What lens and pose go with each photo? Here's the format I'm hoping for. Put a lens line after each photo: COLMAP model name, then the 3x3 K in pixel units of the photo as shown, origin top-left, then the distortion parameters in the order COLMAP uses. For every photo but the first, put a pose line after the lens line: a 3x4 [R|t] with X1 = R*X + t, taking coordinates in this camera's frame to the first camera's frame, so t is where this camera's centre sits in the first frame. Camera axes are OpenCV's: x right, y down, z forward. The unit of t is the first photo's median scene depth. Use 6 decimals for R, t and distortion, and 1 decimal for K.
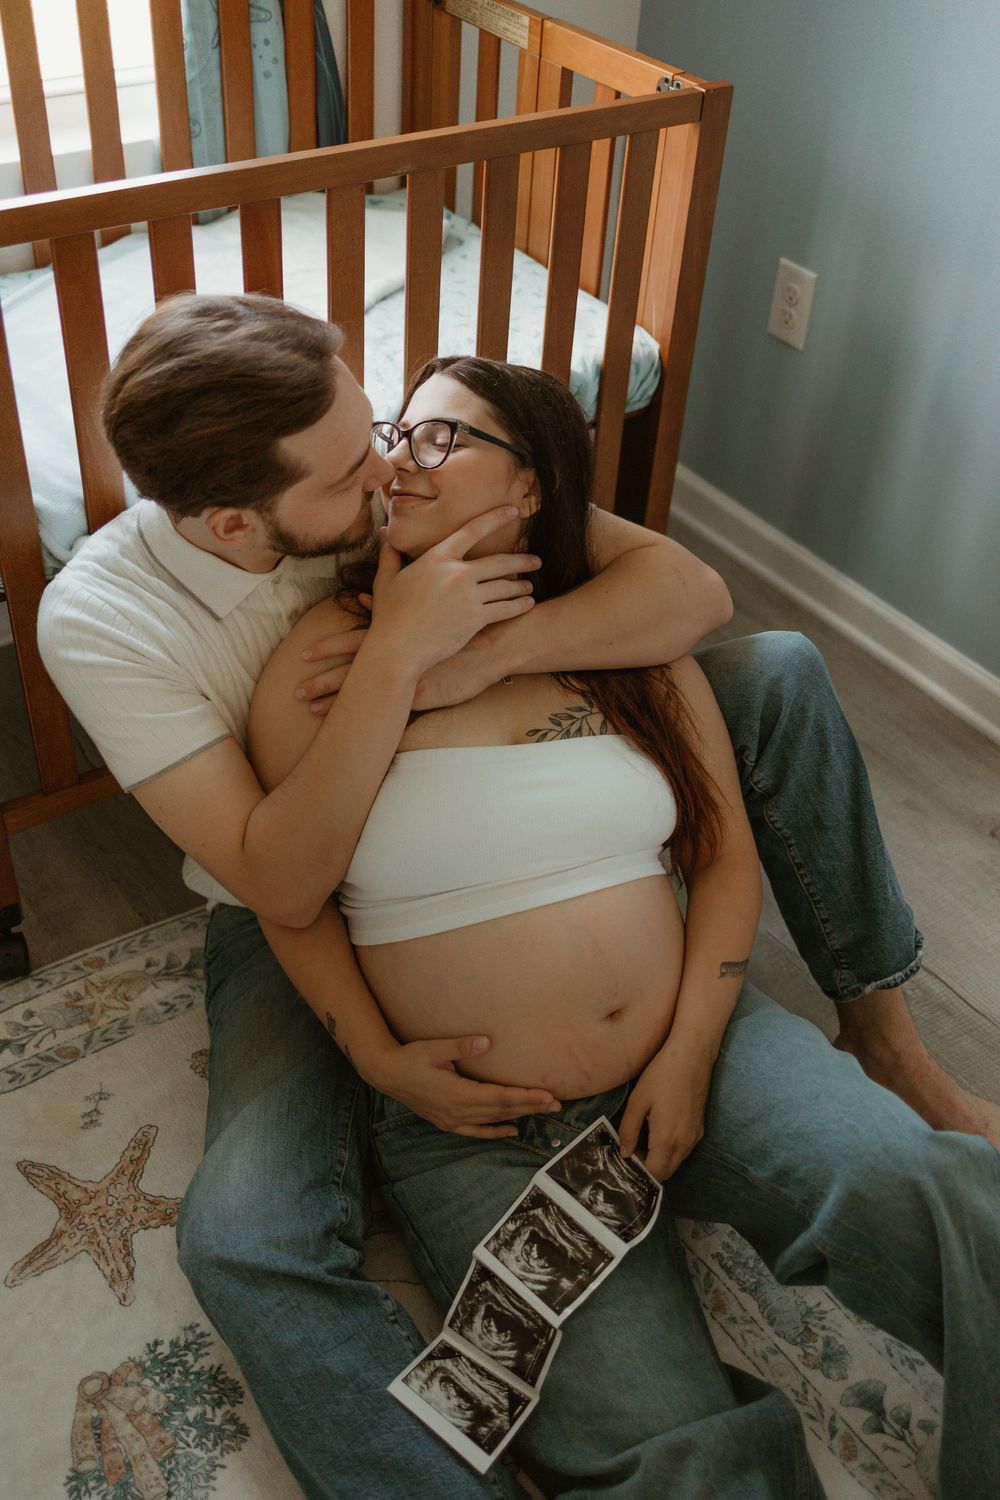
lens RADIAL K [[1557.2, 0, 500.0], [0, 1557.2, 750.0], [0, 0, 1]] dist [0.090107, 0.001585]
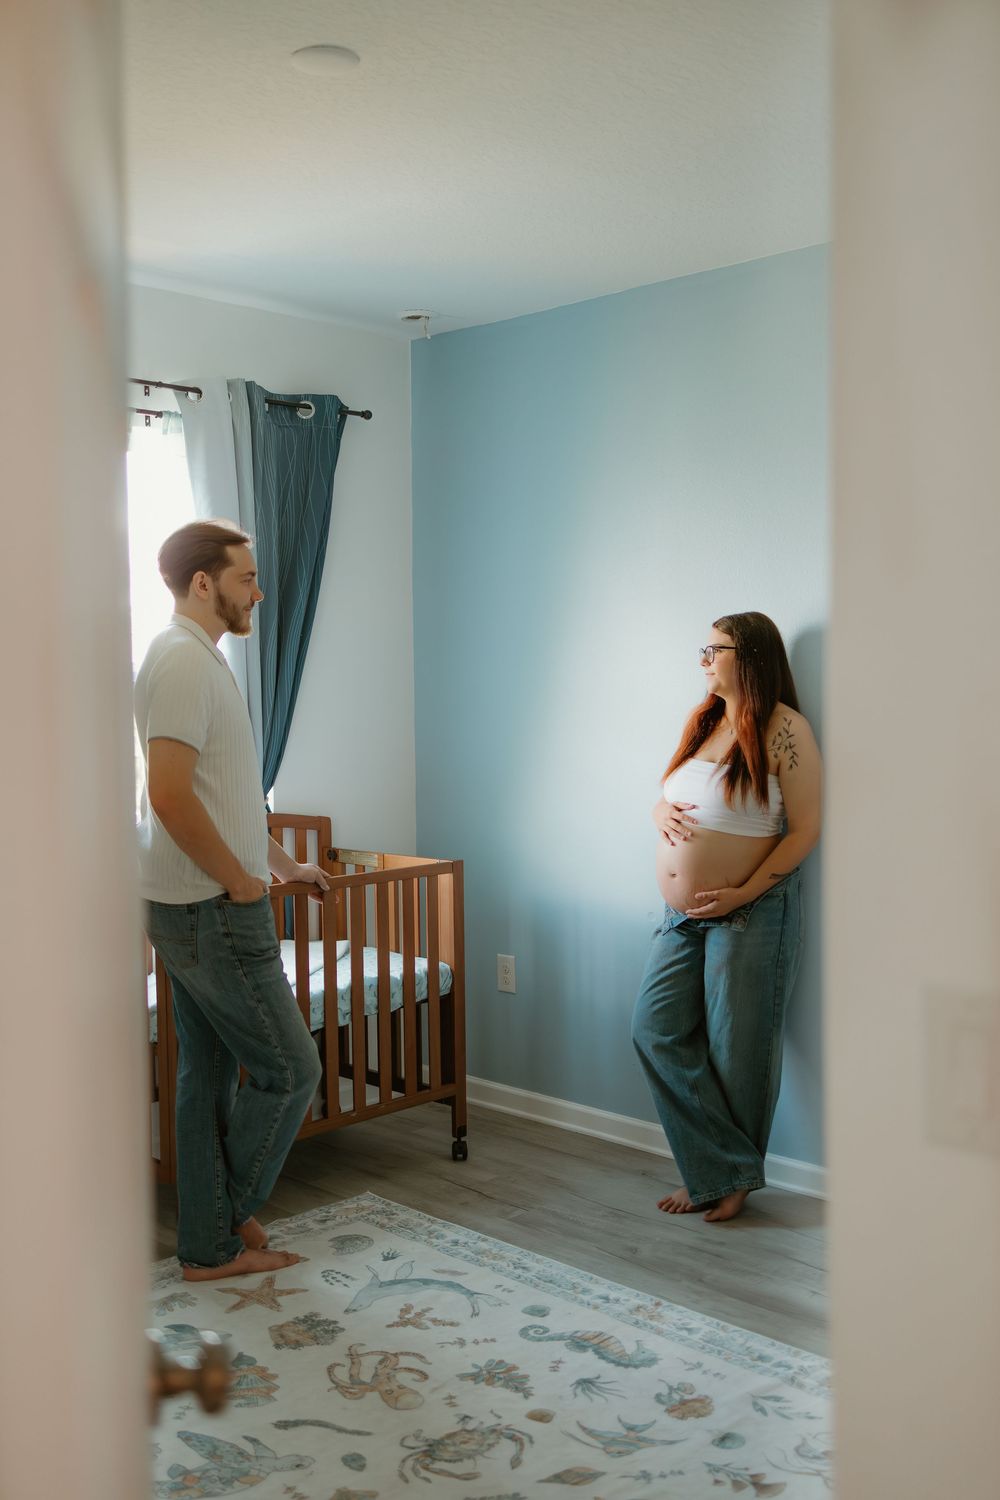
lens RADIAL K [[1557.2, 0, 500.0], [0, 1557.2, 750.0], [0, 0, 1]] dist [0.090107, 0.001585]
pose [[0.981893, -0.077012, 0.173076, -0.202631], [0.166879, 0.784025, -0.597876, 0.889506], [-0.089653, 0.615933, 0.782680, -1.028770]]
